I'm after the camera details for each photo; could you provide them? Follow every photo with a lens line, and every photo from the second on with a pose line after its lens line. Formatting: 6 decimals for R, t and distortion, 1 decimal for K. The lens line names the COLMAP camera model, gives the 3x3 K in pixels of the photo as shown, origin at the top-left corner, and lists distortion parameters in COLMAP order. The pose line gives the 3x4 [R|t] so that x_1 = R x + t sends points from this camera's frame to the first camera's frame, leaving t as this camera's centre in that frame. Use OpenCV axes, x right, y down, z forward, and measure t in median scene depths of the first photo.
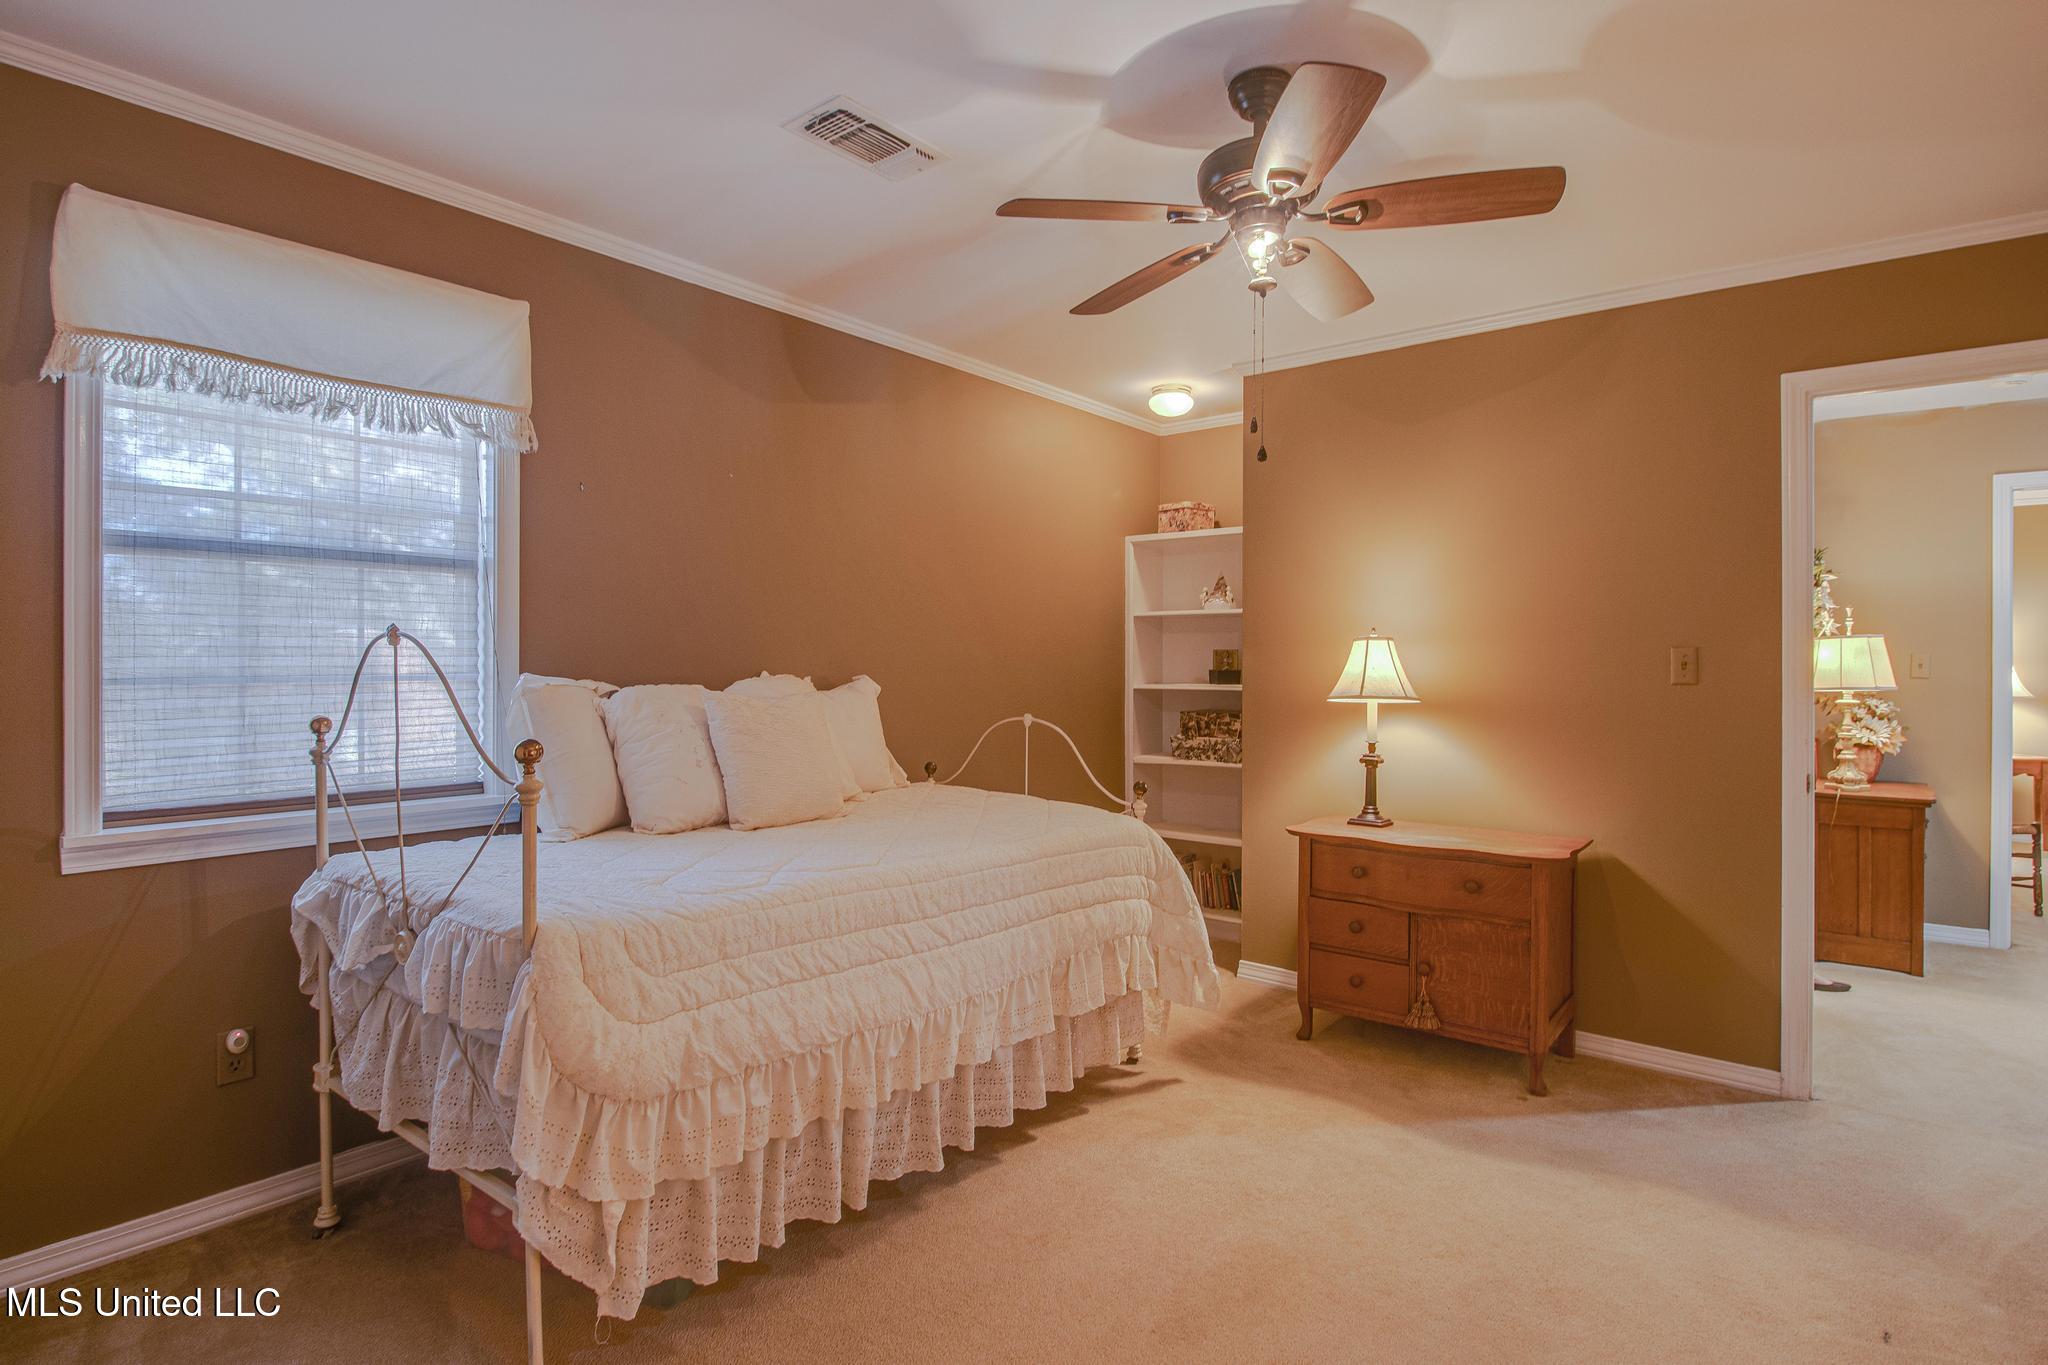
lens RADIAL K [[1064.8, 0, 1024.4], [0, 1064.8, 665.5], [0, 0, 1]] dist [-0.001928, 0.000002]
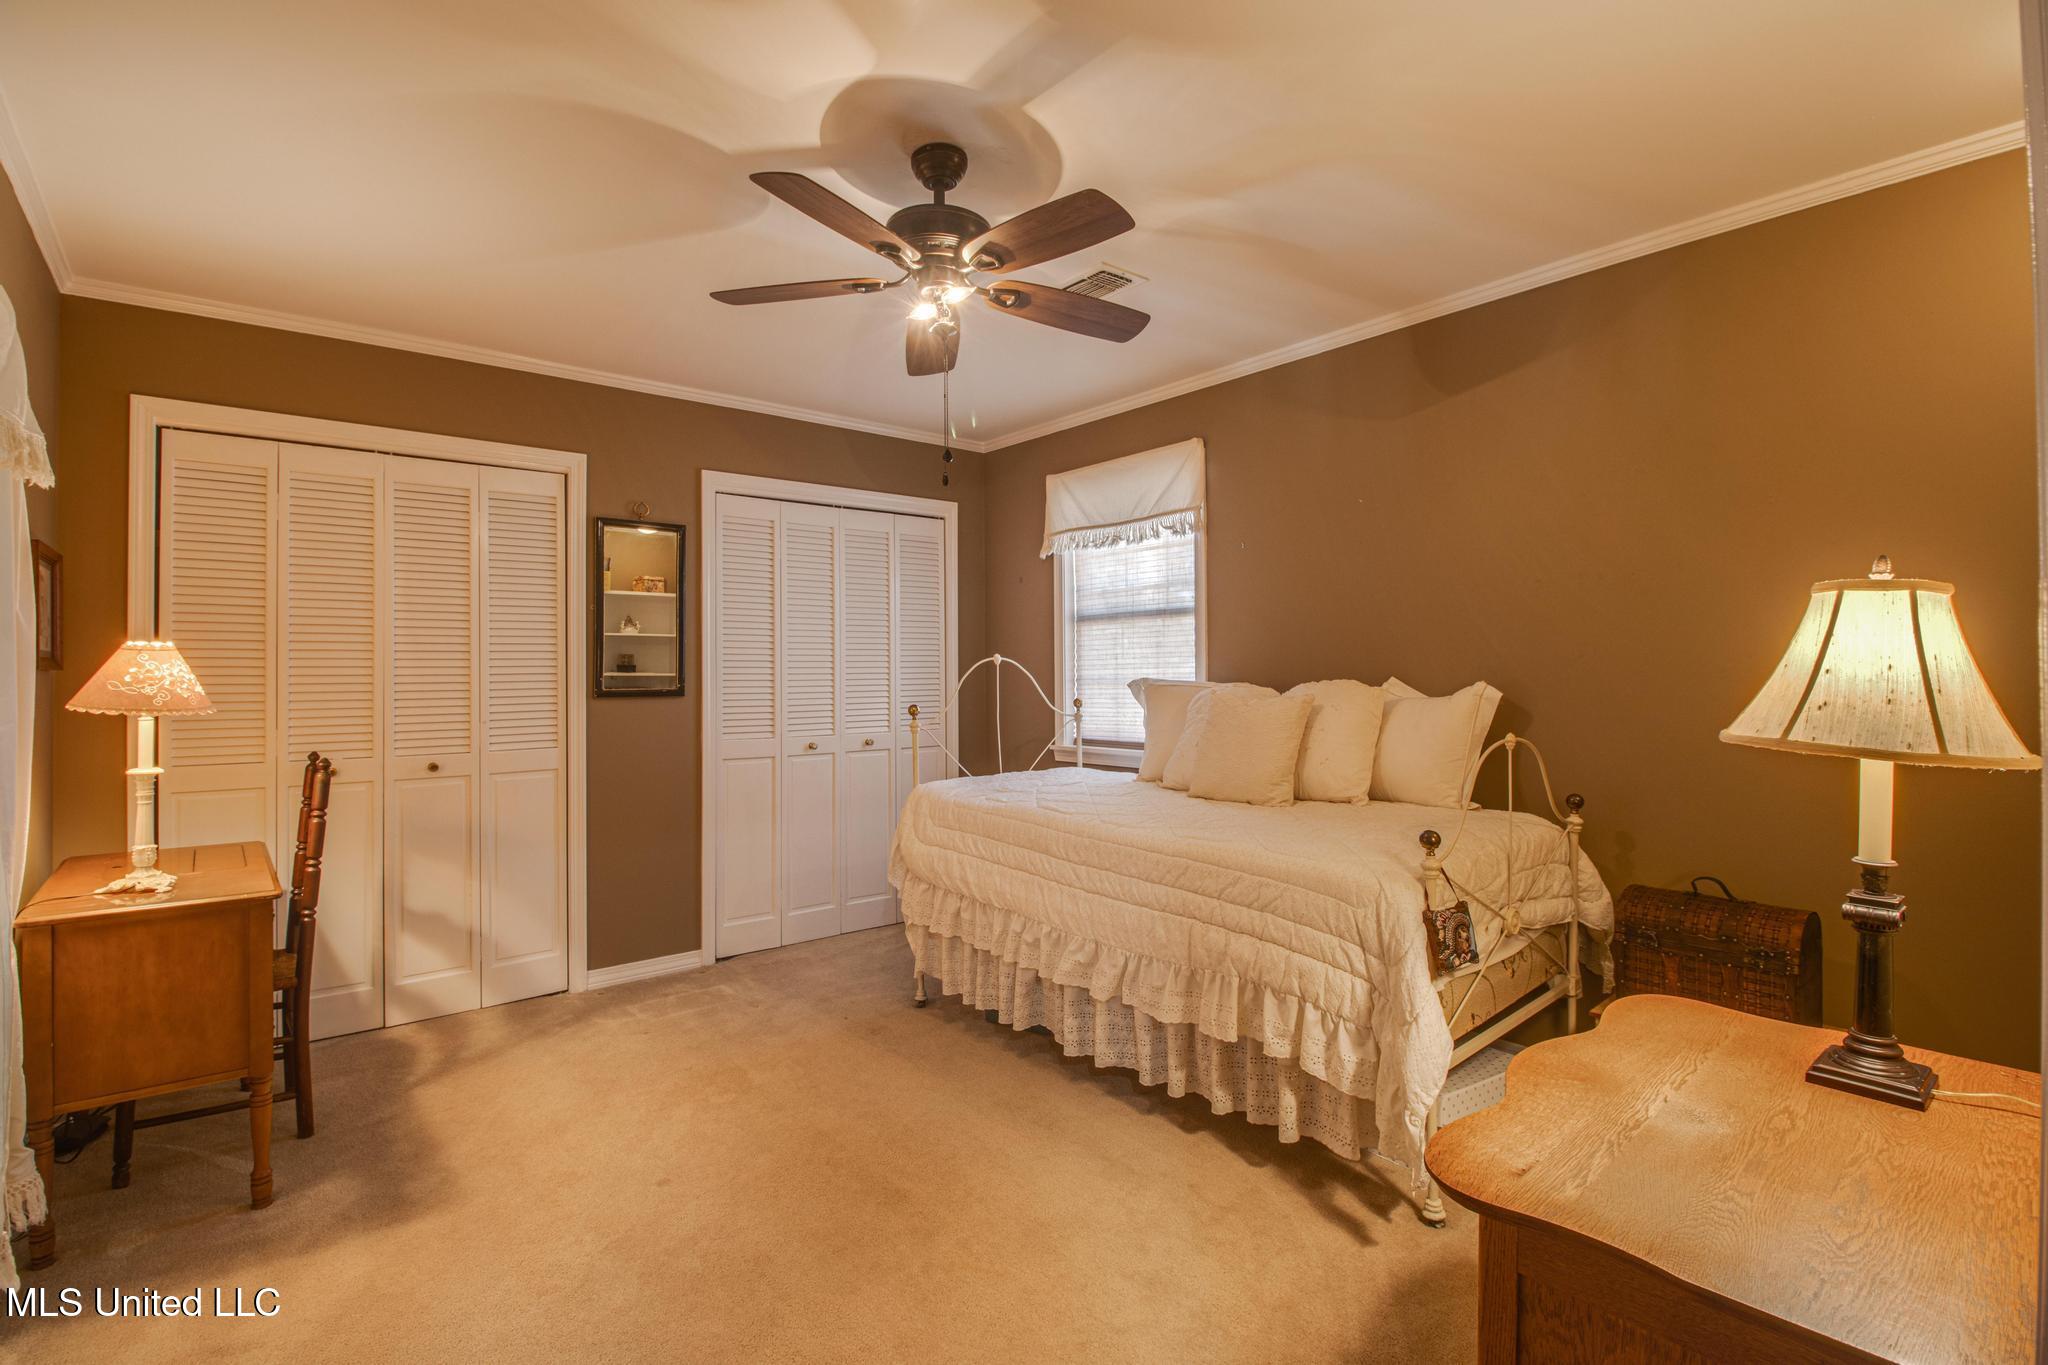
lens RADIAL K [[970.9, 0, 1024.0], [0, 970.9, 682.5], [0, 0, 1]] dist [0.002085, 0.000295]
pose [[-0.209782, 0.002354, -0.977745, 0.969370], [-0.000449, 0.999997, 0.002504, 0.010712], [0.977748, 0.000964, -0.209780, 1.057907]]
